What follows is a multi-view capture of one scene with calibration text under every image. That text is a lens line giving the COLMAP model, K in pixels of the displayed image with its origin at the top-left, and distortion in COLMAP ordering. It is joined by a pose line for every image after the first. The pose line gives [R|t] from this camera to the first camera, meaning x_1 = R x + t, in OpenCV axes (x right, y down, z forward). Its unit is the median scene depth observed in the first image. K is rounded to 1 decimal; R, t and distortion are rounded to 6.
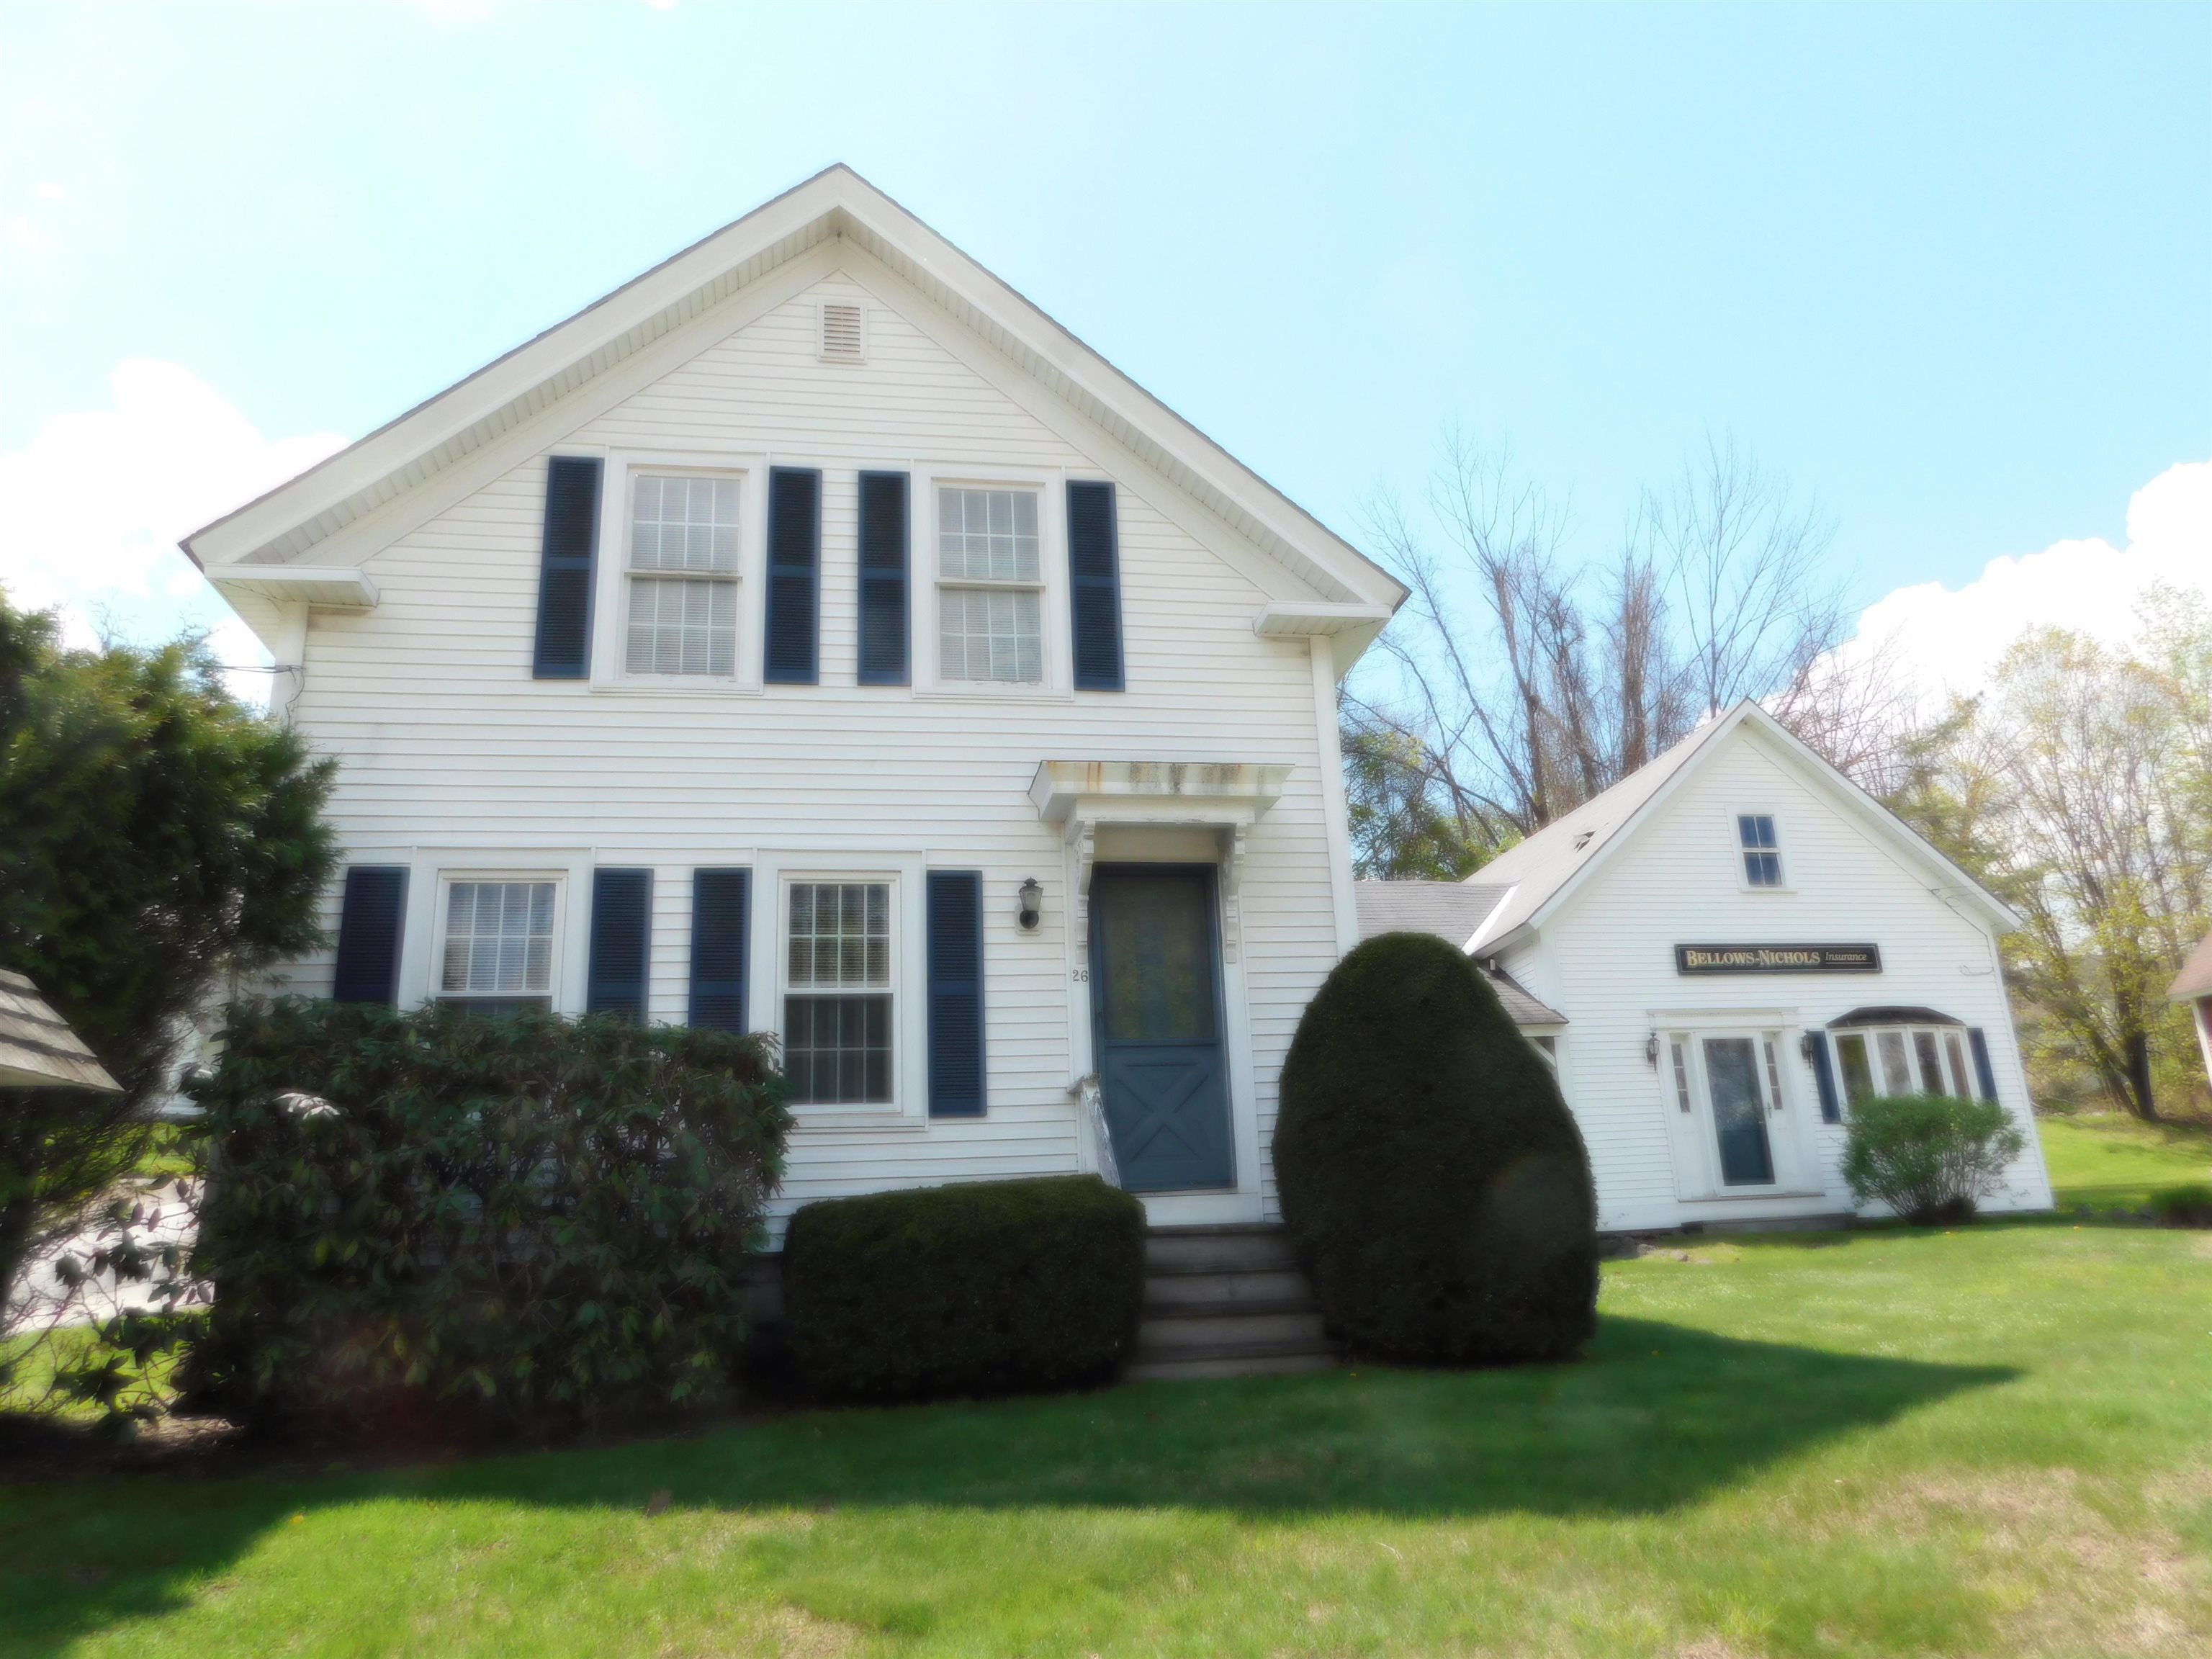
lens RADIAL K [[1468.1, 0, 1109.1], [0, 1468.1, 833.5], [0, 0, 1]] dist [-0.034778, 0.016083]
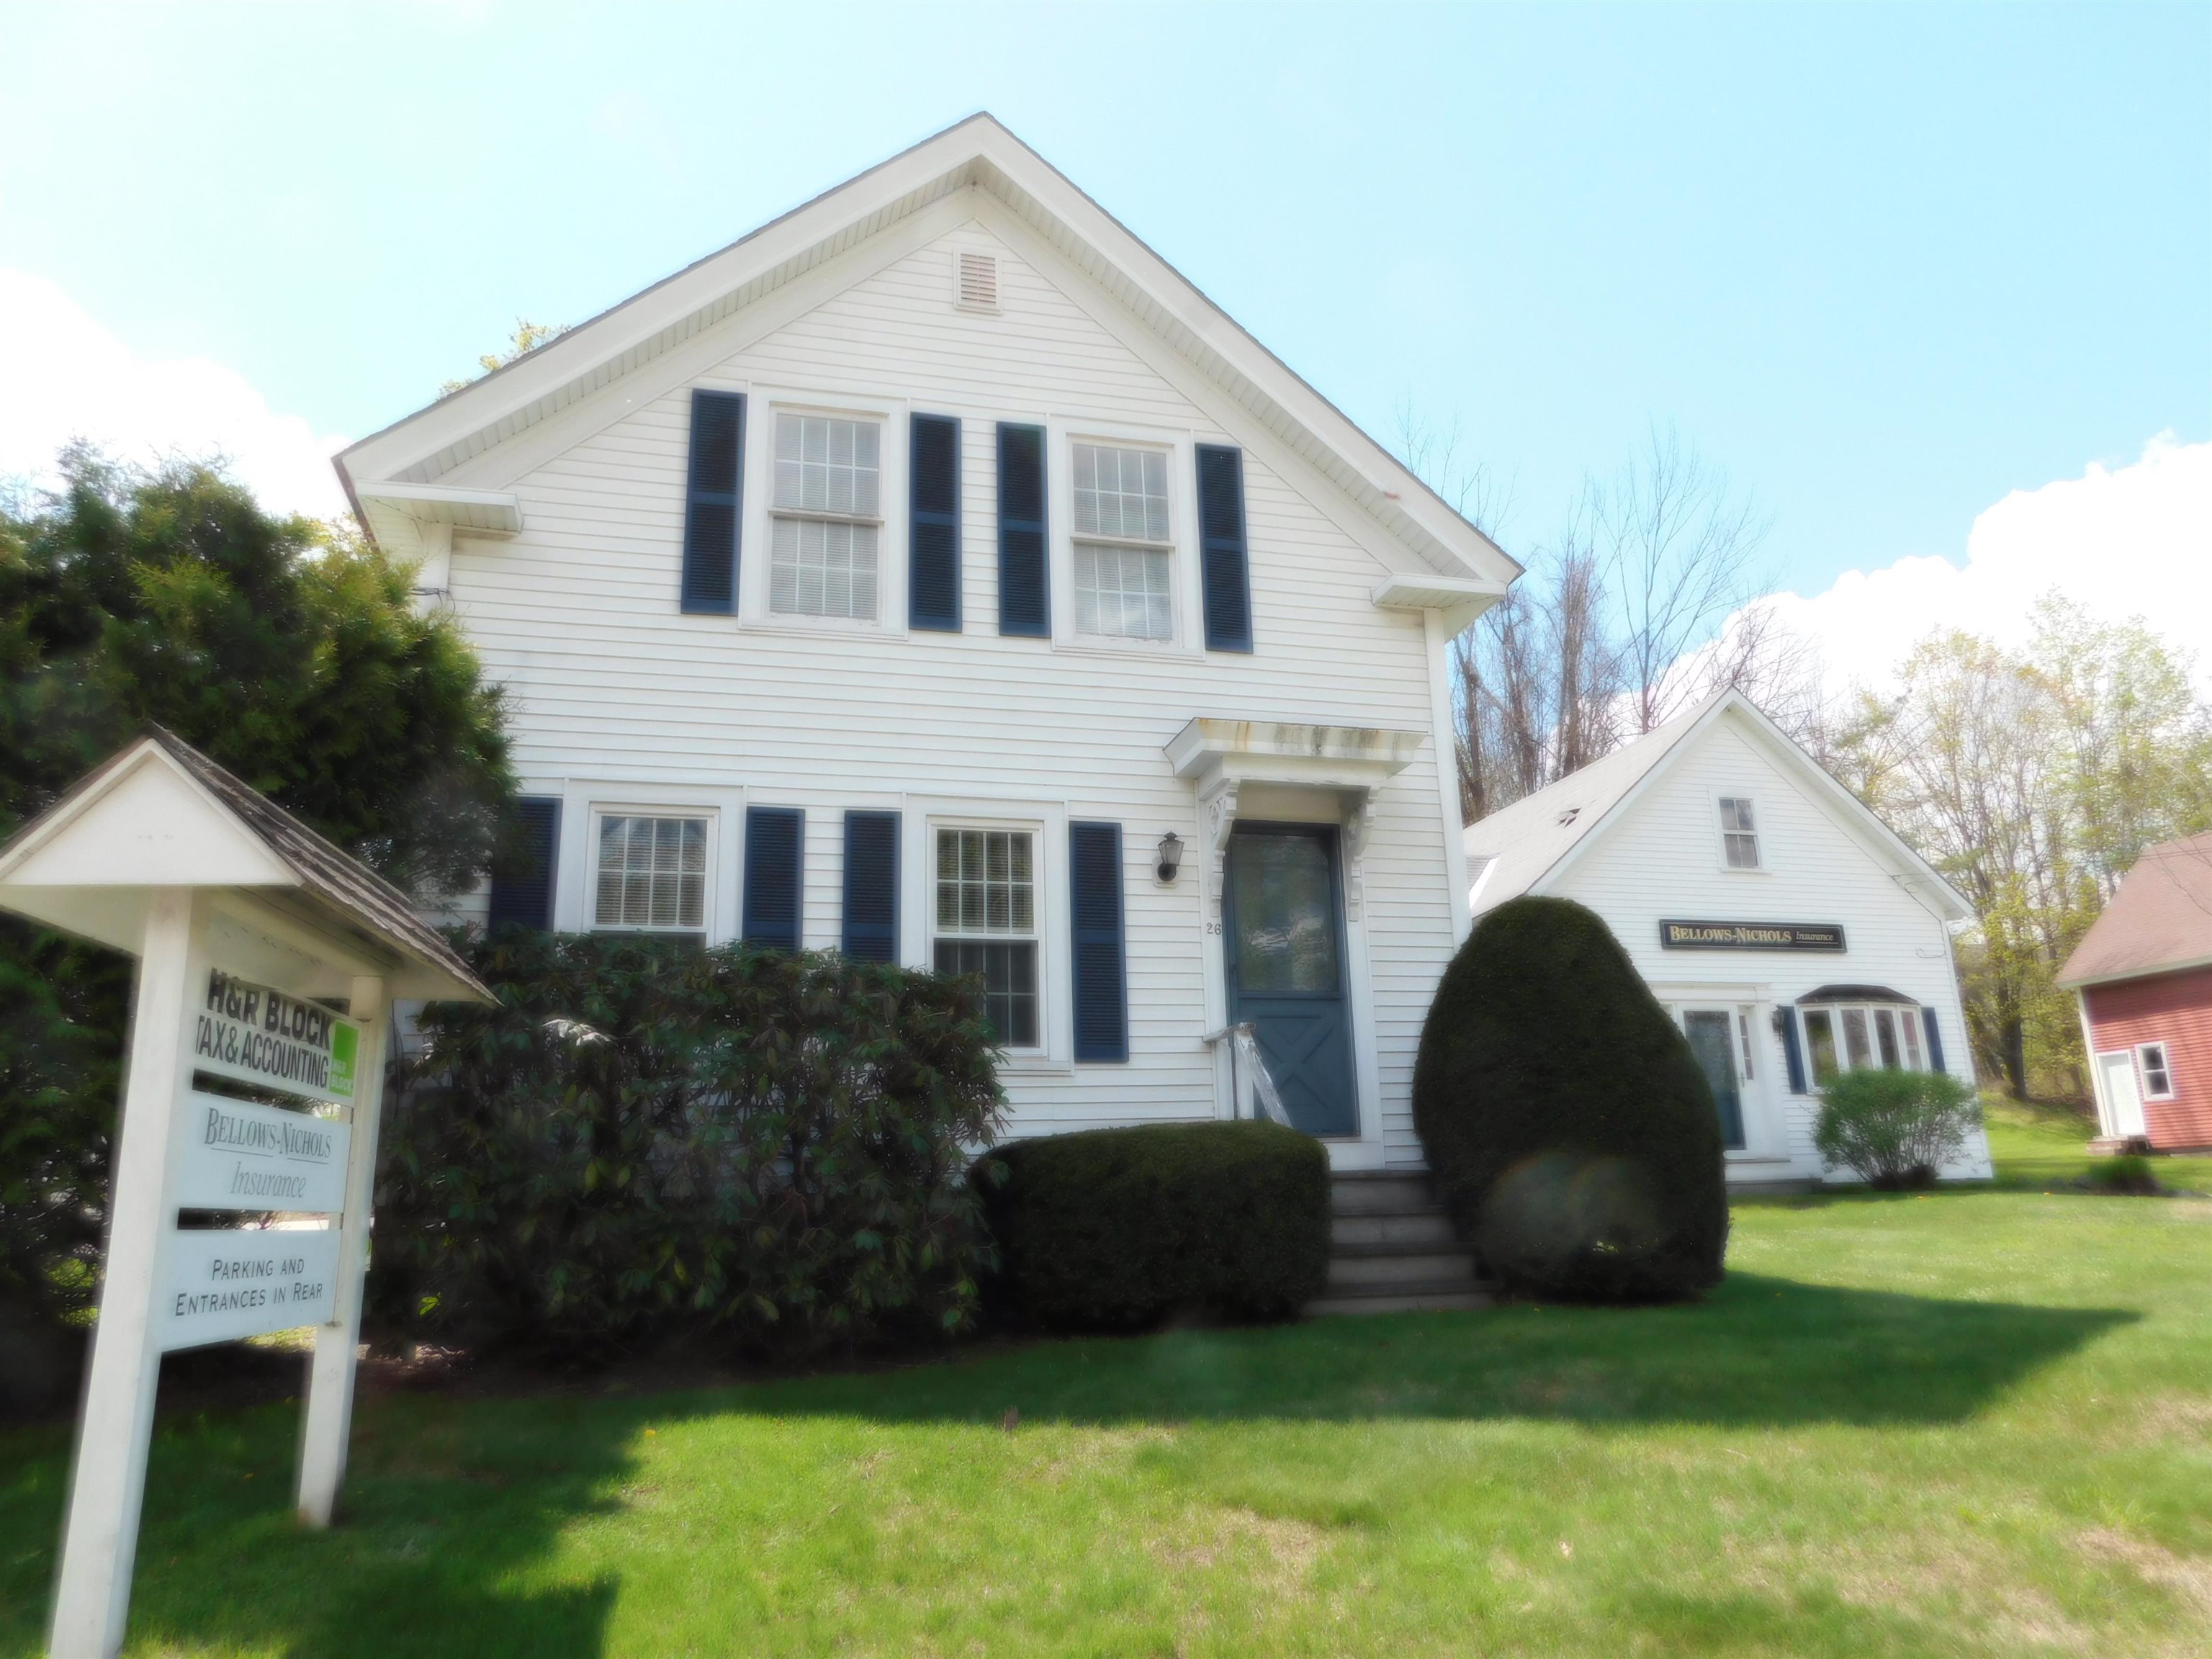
lens RADIAL K [[1468.1, 0, 1111.5], [0, 1468.1, 830.9], [0, 0, 1]] dist [-0.034778, 0.016083]
pose [[0.996325, 0.036356, 0.077558, -0.162749], [-0.038251, 0.999001, 0.023097, 0.006948], [-0.076641, -0.025979, 0.996720, -0.016414]]
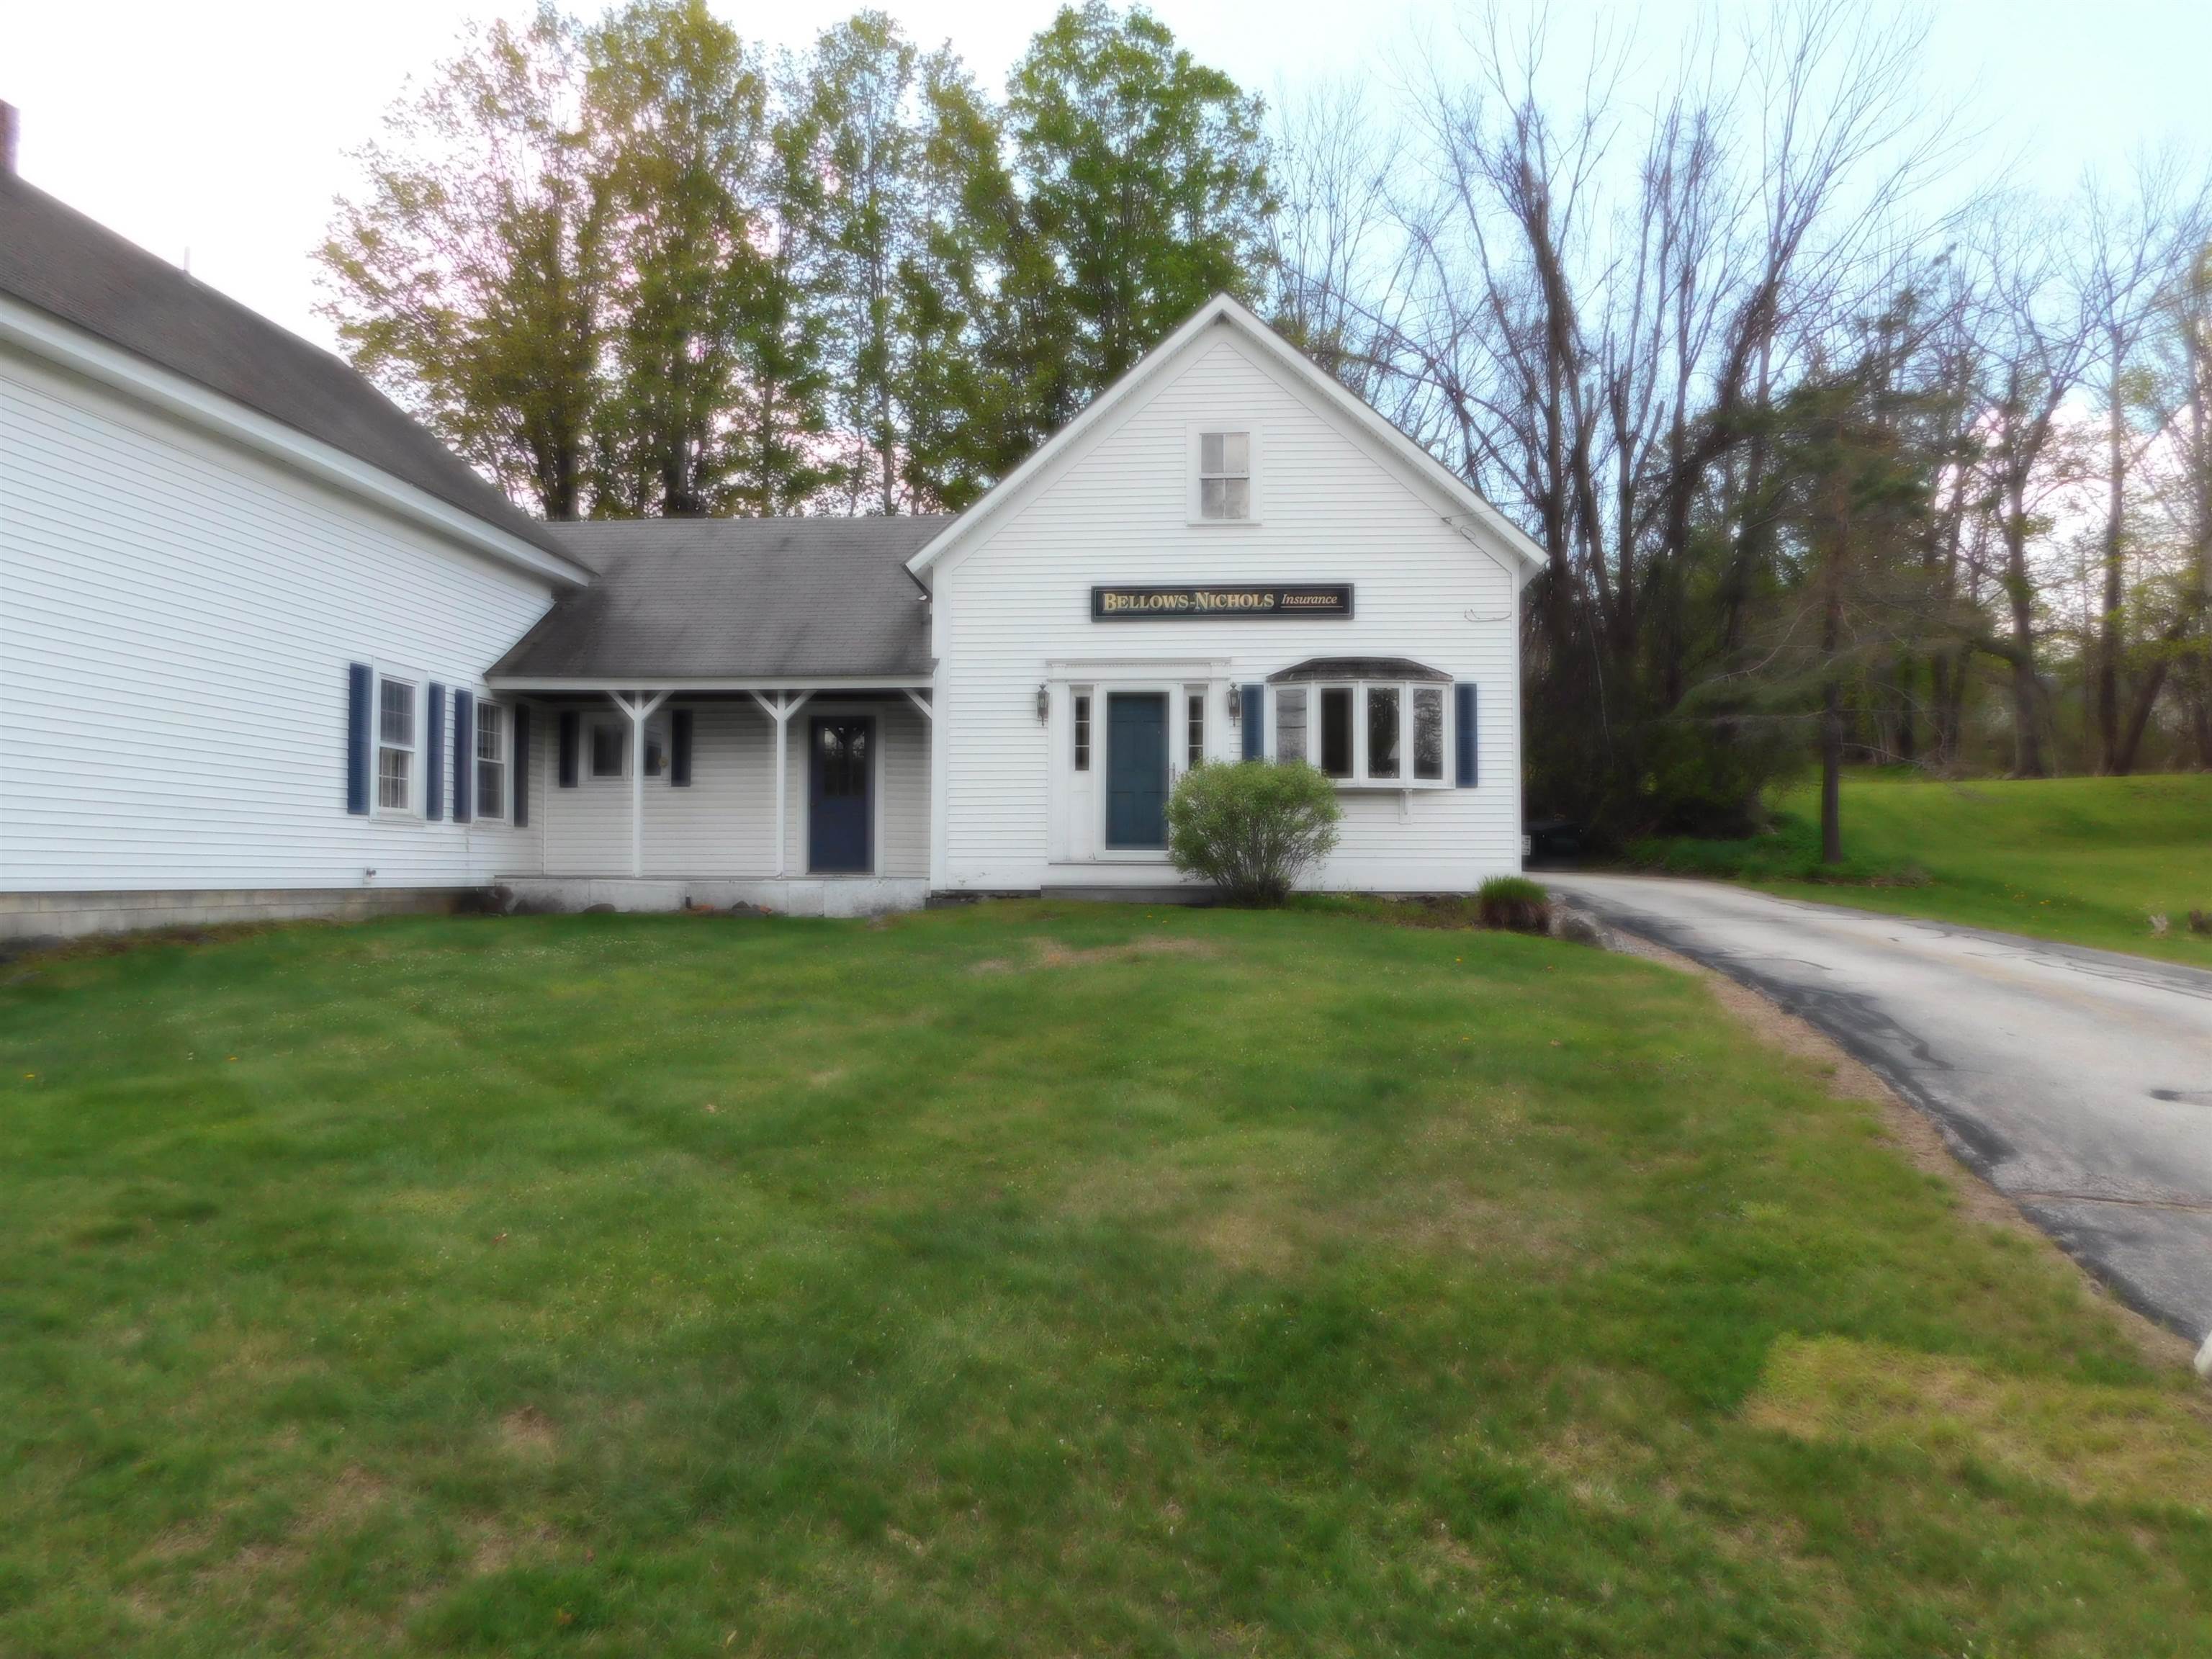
lens RADIAL K [[1468.1, 0, 1104.6], [0, 1468.1, 831.1], [0, 0, 1]] dist [-0.034778, 0.016083]
pose [[0.963969, 0.038464, -0.263220, 1.202441], [0.029969, 0.967489, 0.251132, -0.008366], [0.264322, -0.249972, 0.931476, 0.238646]]
